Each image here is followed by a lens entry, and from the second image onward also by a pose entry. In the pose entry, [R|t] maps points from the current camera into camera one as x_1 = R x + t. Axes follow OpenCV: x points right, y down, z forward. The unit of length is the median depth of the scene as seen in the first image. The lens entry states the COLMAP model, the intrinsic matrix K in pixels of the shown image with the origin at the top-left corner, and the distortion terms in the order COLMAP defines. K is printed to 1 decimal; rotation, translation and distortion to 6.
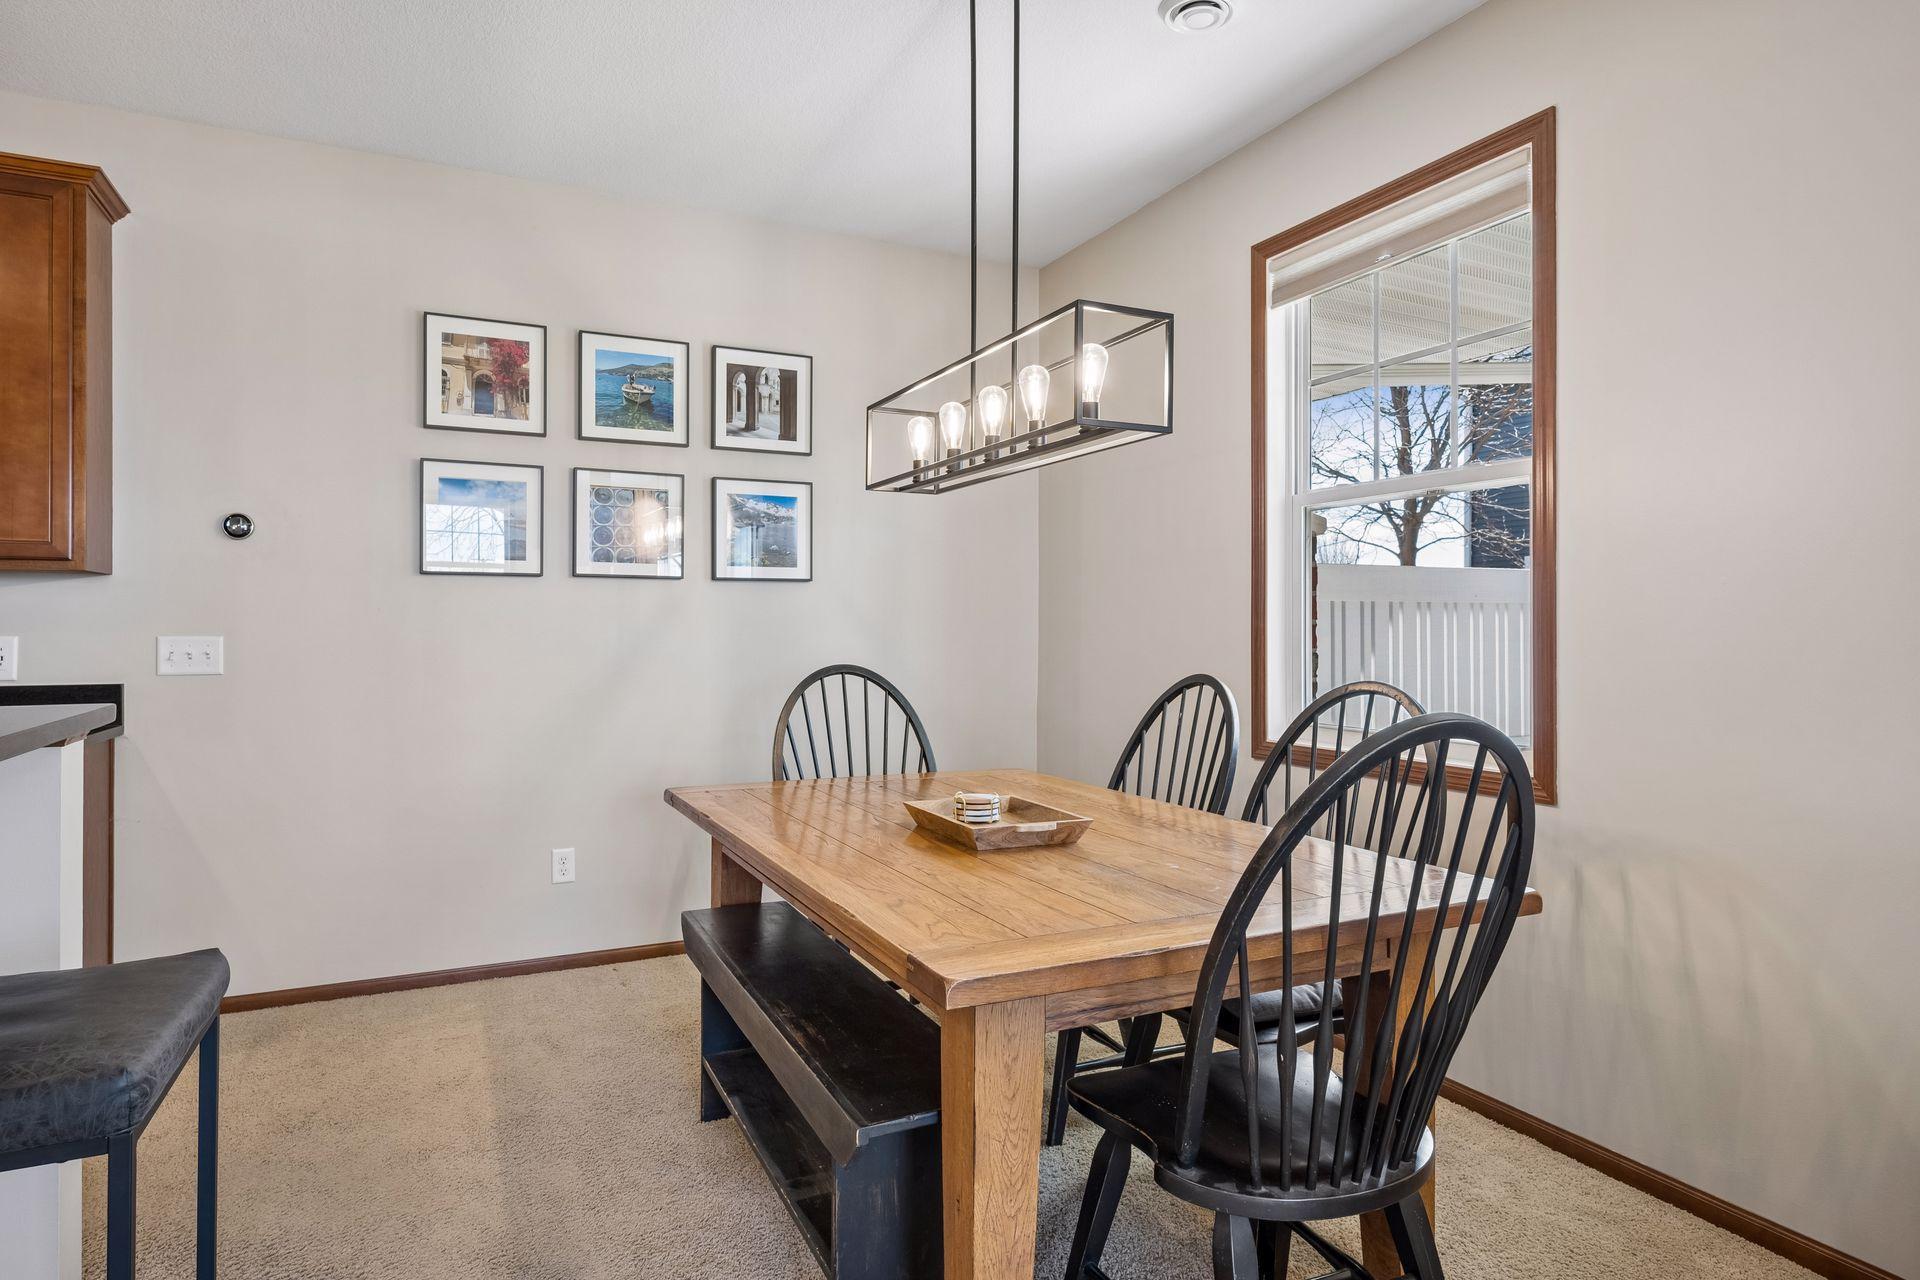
lens RADIAL K [[1074.2, 0, 958.4], [0, 1074.2, 636.1], [0, 0, 1]] dist [-0.004895, 0.000200]
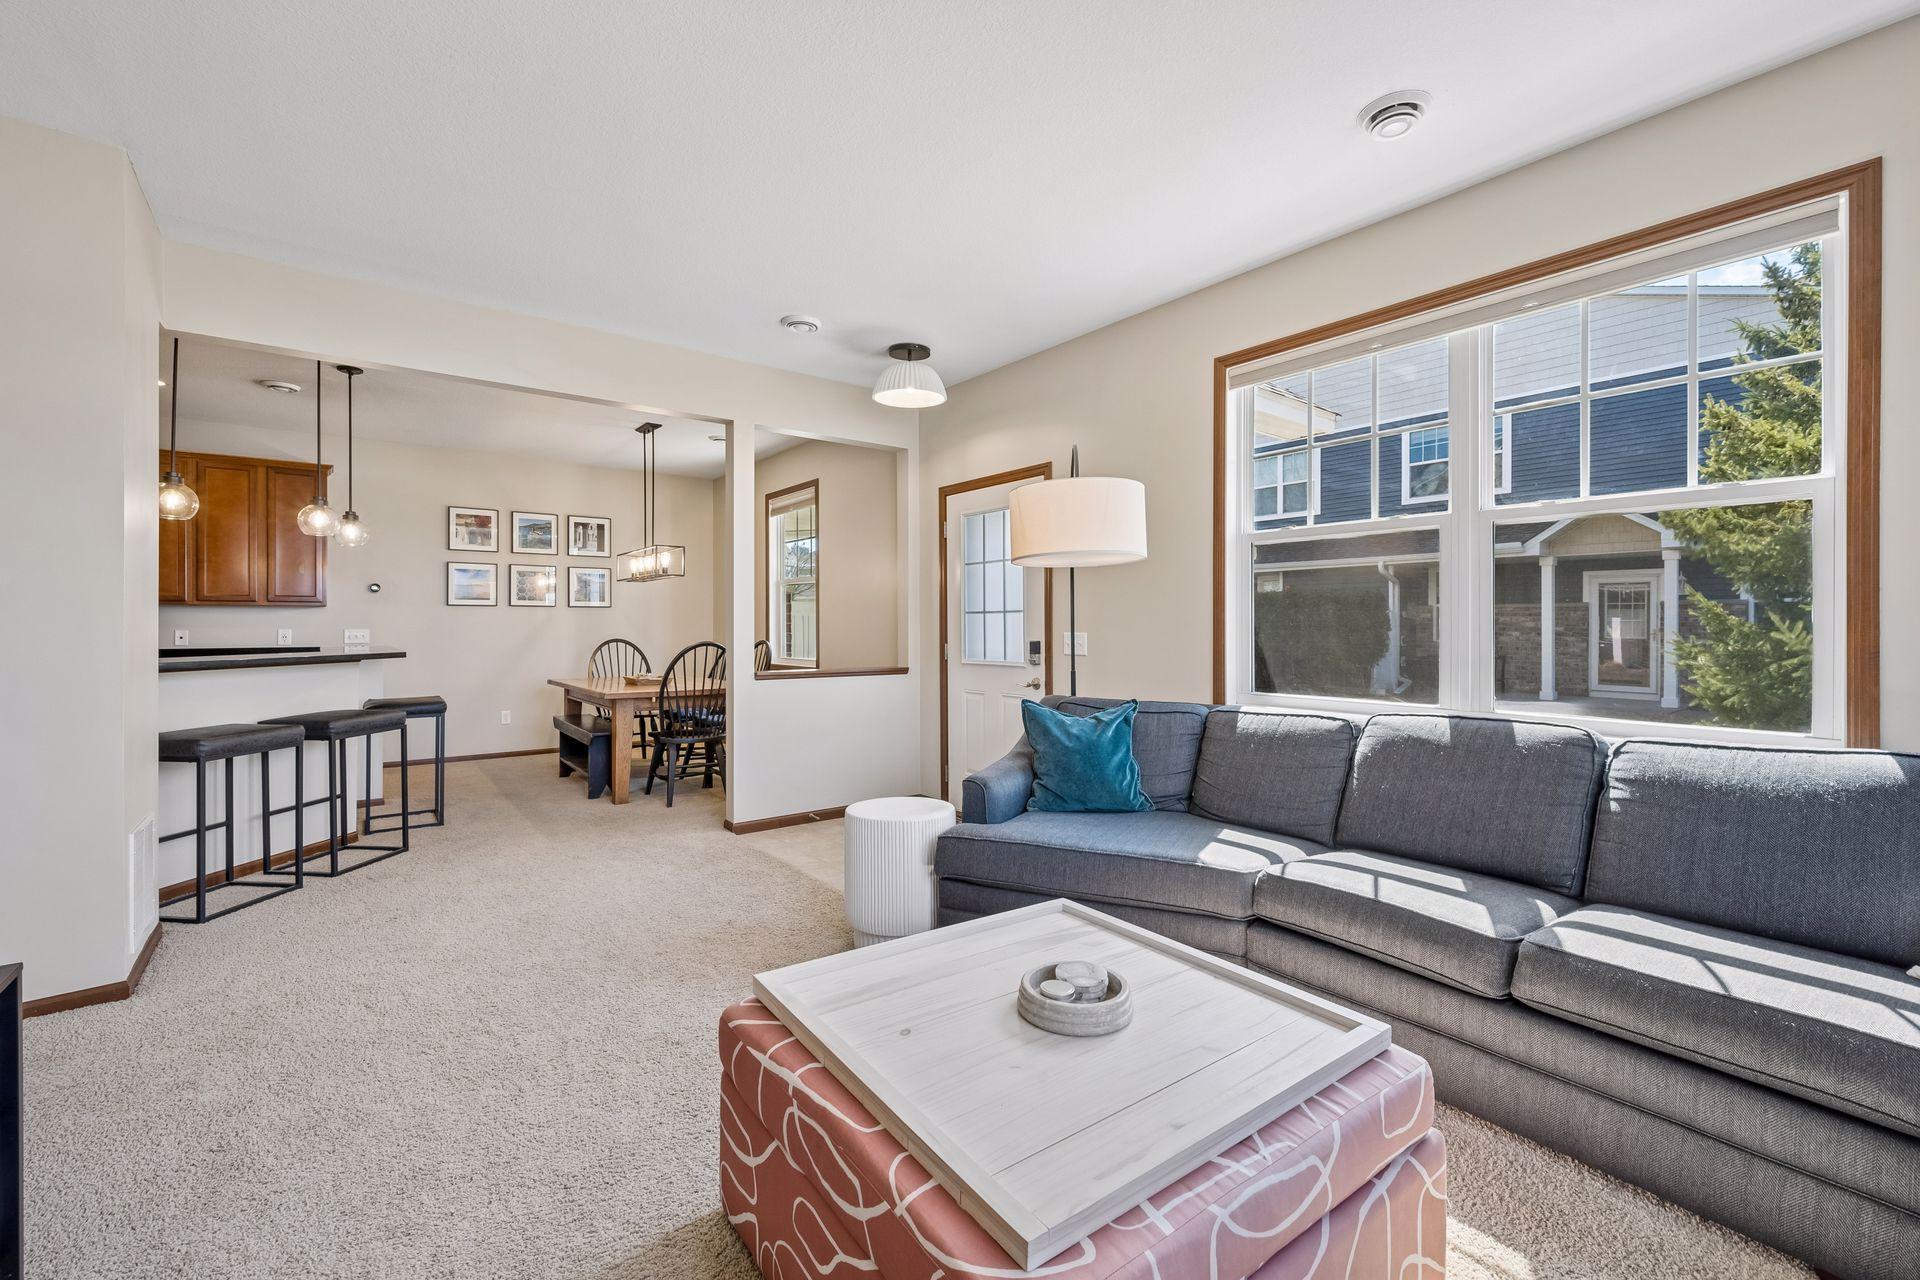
lens RADIAL K [[818.1, 0, 963.7], [0, 818.1, 628.7], [0, 0, 1]] dist [0.008052, -0.000089]
pose [[0.981644, -0.002566, 0.190706, 0.357407], [0.001905, 0.999992, 0.003647, -0.005083], [-0.190714, -0.003217, 0.981640, -1.215327]]
